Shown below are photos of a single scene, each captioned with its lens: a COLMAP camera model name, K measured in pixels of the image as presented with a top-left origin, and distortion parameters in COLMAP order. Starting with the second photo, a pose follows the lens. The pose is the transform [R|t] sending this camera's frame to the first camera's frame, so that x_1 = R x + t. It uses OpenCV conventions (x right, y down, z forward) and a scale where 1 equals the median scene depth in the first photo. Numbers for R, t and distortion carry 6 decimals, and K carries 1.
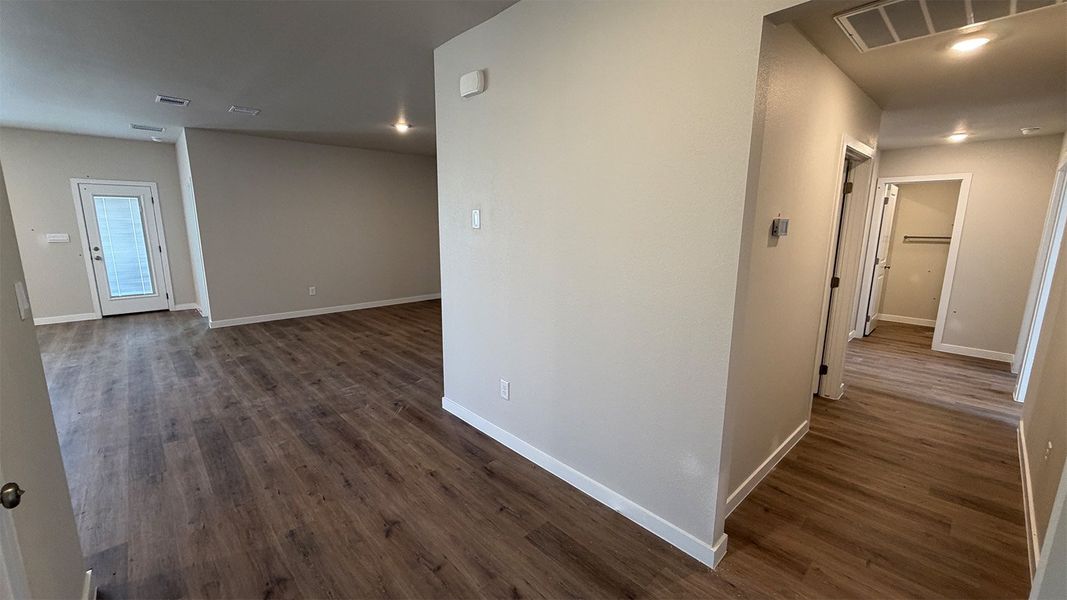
lens RADIAL K [[426.1, 0, 526.5], [0, 426.1, 298.9], [0, 0, 1]] dist [0.000644, -0.000082]
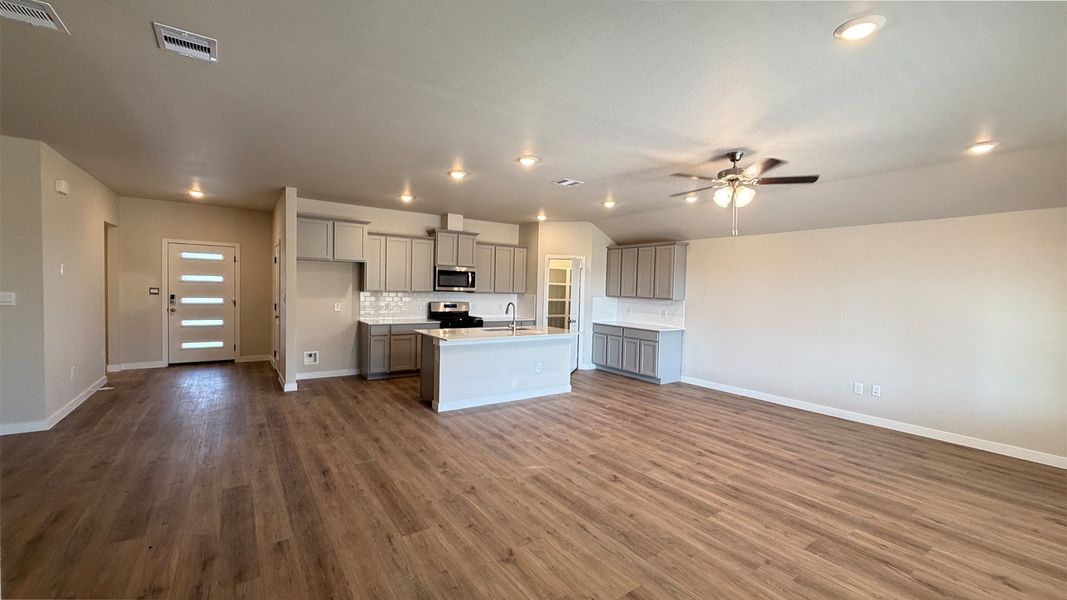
lens RADIAL K [[426.1, 0, 530.7], [0, 426.1, 303.7], [0, 0, 1]] dist [0.000644, -0.000082]
pose [[-0.990438, -0.040345, 0.131924, -1.384467], [-0.011624, 0.977286, 0.211605, -0.287724], [-0.137465, 0.208049, -0.968411, 1.585905]]
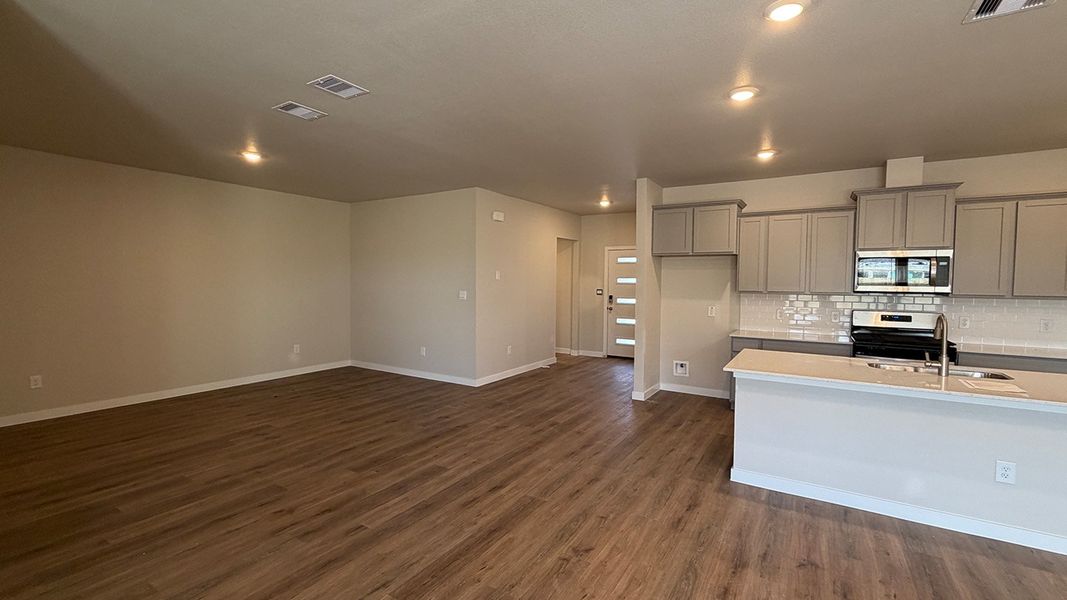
lens RADIAL K [[458.3, 0, 531.1], [0, 458.3, 303.5], [0, 0, 1]] dist [0.000426, -0.000207]
pose [[-0.266364, -0.059587, 0.962029, -1.659036], [0.156286, 0.982210, 0.104109, -0.184756], [-0.951118, 0.178082, -0.252313, 1.009897]]
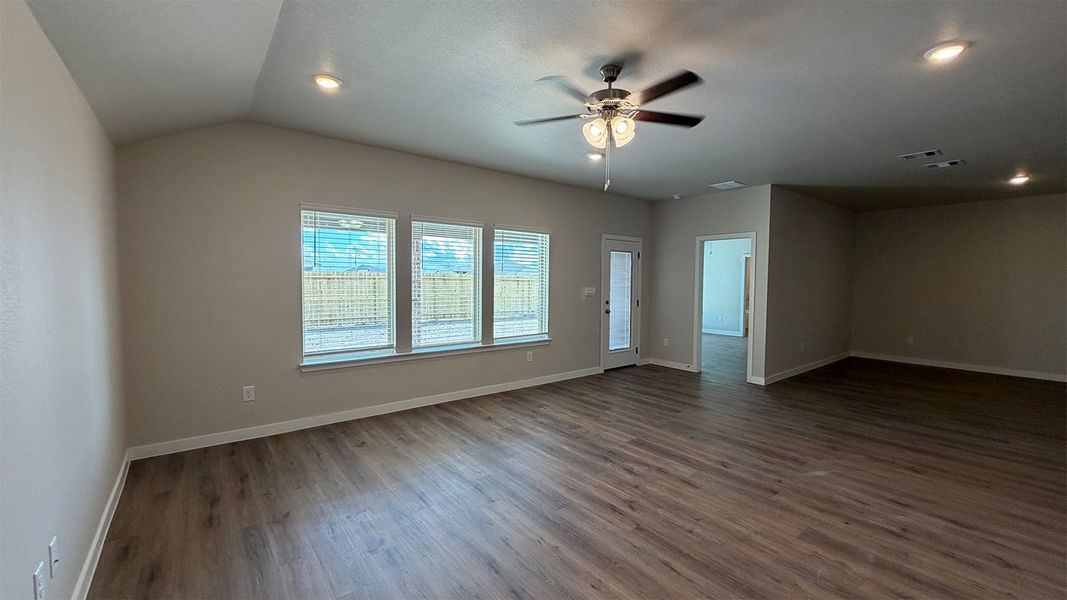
lens RADIAL K [[426.1, 0, 531.8], [0, 426.1, 299.5], [0, 0, 1]] dist [0.000644, -0.000082]
pose [[0.997636, 0.005306, -0.068514, -1.756074], [-0.014183, 0.991446, -0.129746, 0.013872], [0.067239, 0.130411, 0.989177, -0.010854]]
